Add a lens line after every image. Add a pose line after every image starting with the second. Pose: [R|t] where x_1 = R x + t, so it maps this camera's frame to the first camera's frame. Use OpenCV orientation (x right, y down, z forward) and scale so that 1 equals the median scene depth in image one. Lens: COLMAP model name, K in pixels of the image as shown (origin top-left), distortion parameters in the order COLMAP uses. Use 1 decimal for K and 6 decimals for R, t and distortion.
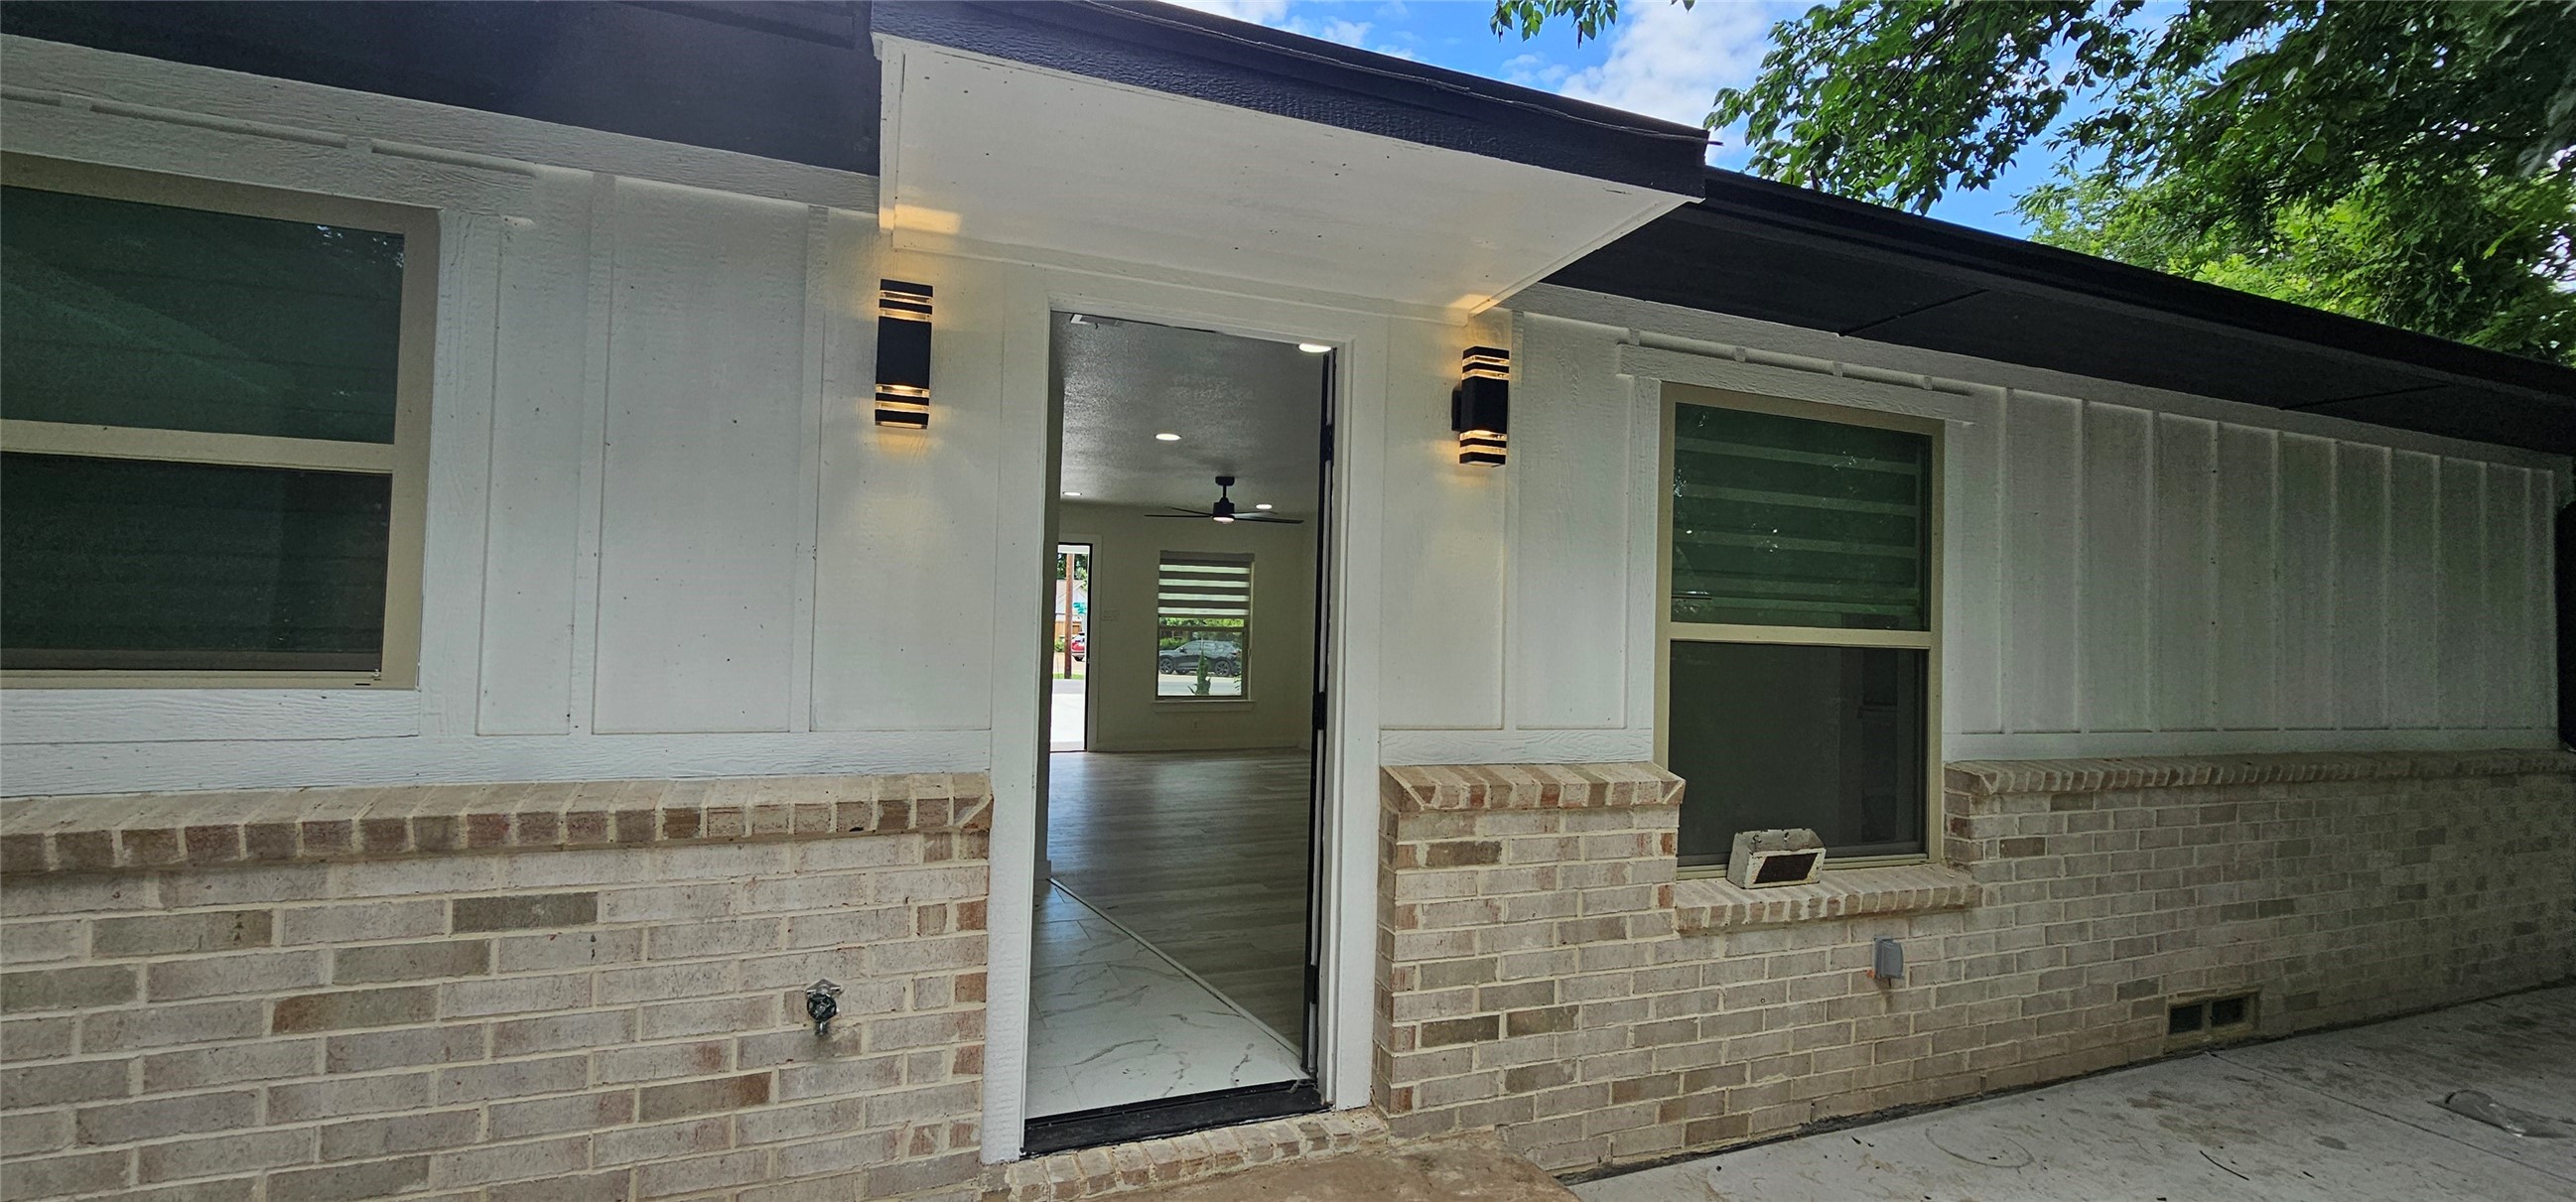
lens RADIAL K [[1070.2, 0, 1281.9], [0, 1070.2, 601.0], [0, 0, 1]] dist [-0.006600, 0.000931]
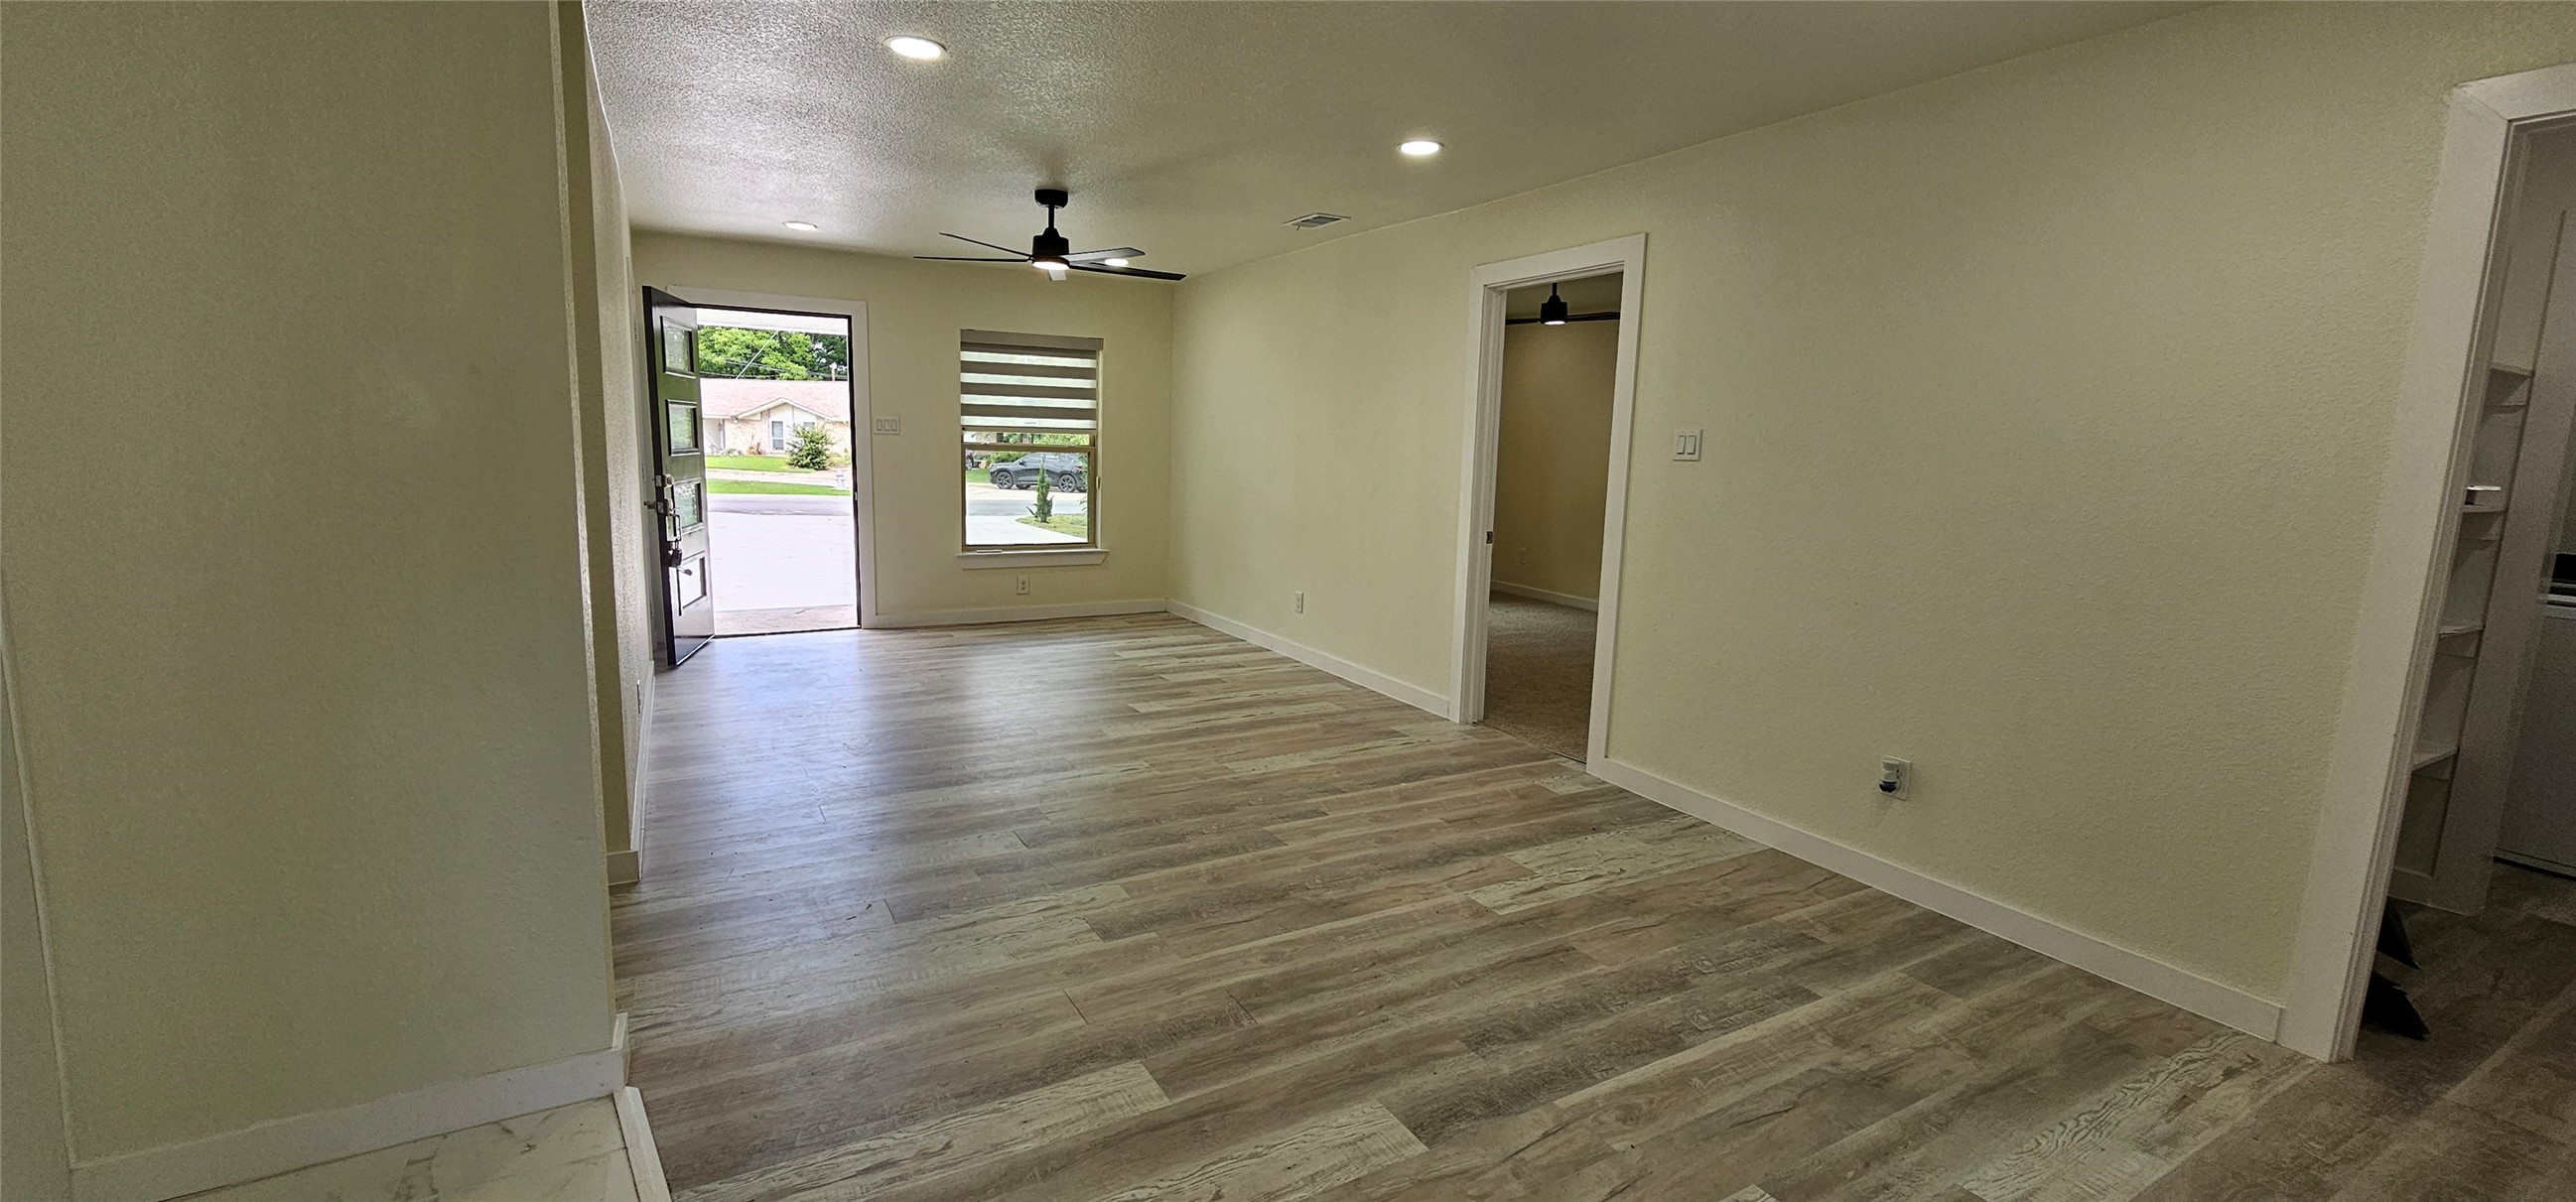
lens RADIAL K [[1070.2, 0, 1276.1], [0, 1070.2, 607.9], [0, 0, 1]] dist [-0.006600, 0.000931]
pose [[0.990779, -0.018952, 0.134159, -0.010826], [-0.005785, 0.983349, 0.181637, 0.001038], [-0.135367, -0.180738, 0.974171, 0.287407]]
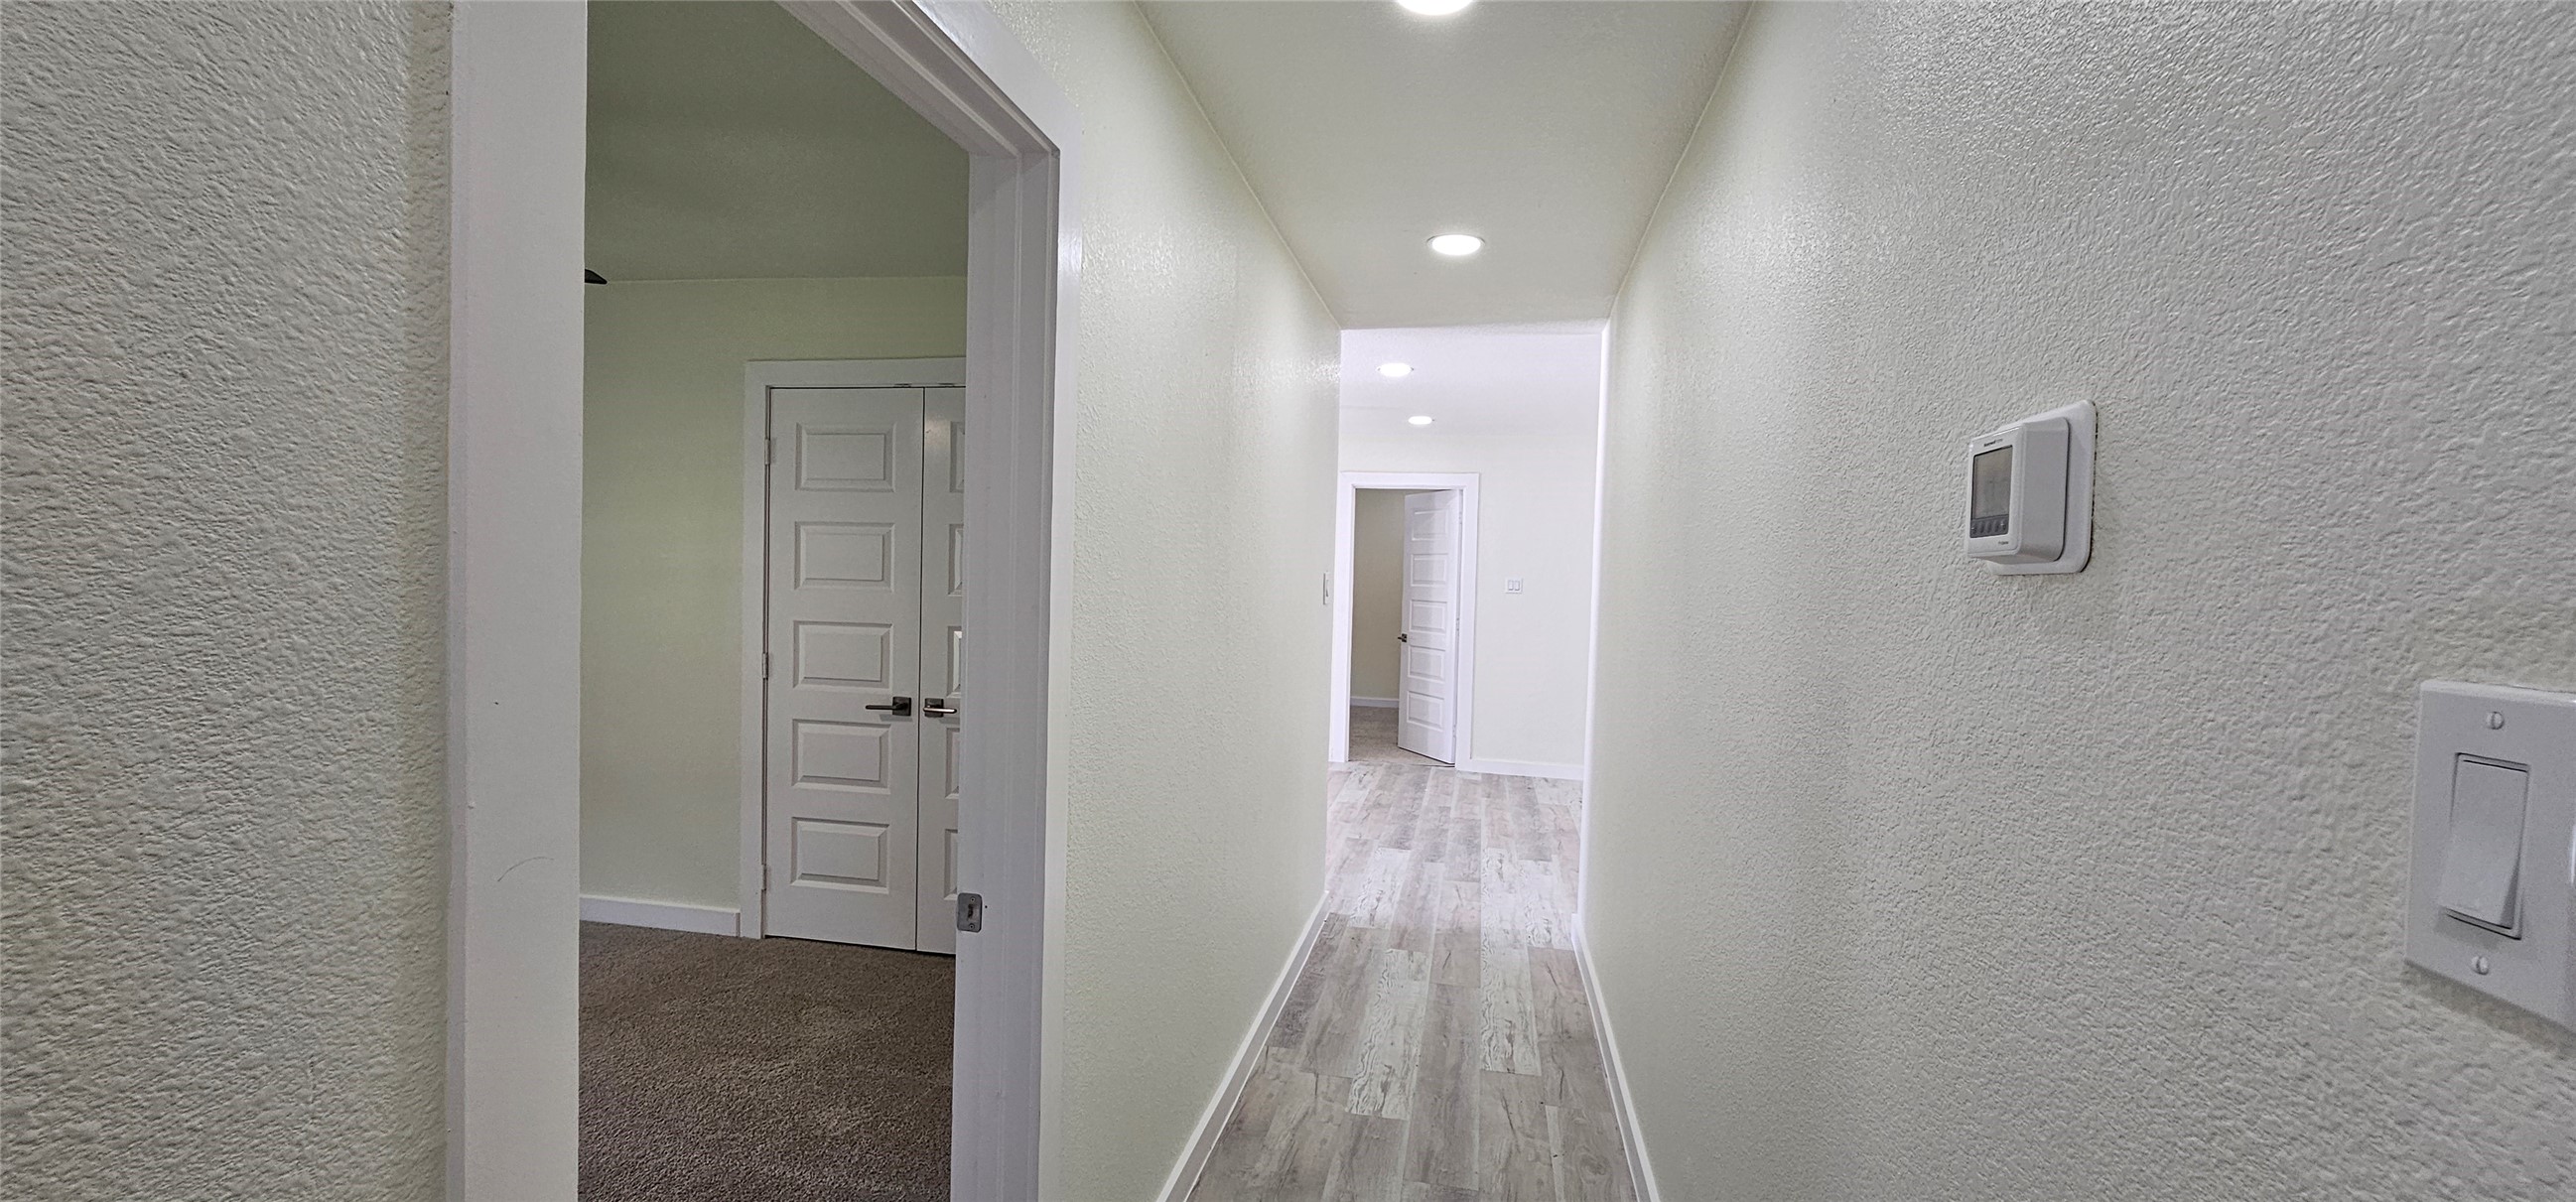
lens RADIAL K [[1070.2, 0, 1282.8], [0, 1070.2, 599.4], [0, 0, 1]] dist [-0.006600, 0.000931]
pose [[0.549594, -0.033004, 0.834780, -0.490321], [-0.039365, 0.997087, 0.065337, -0.018932], [-0.834504, -0.068770, 0.546694, 0.374426]]
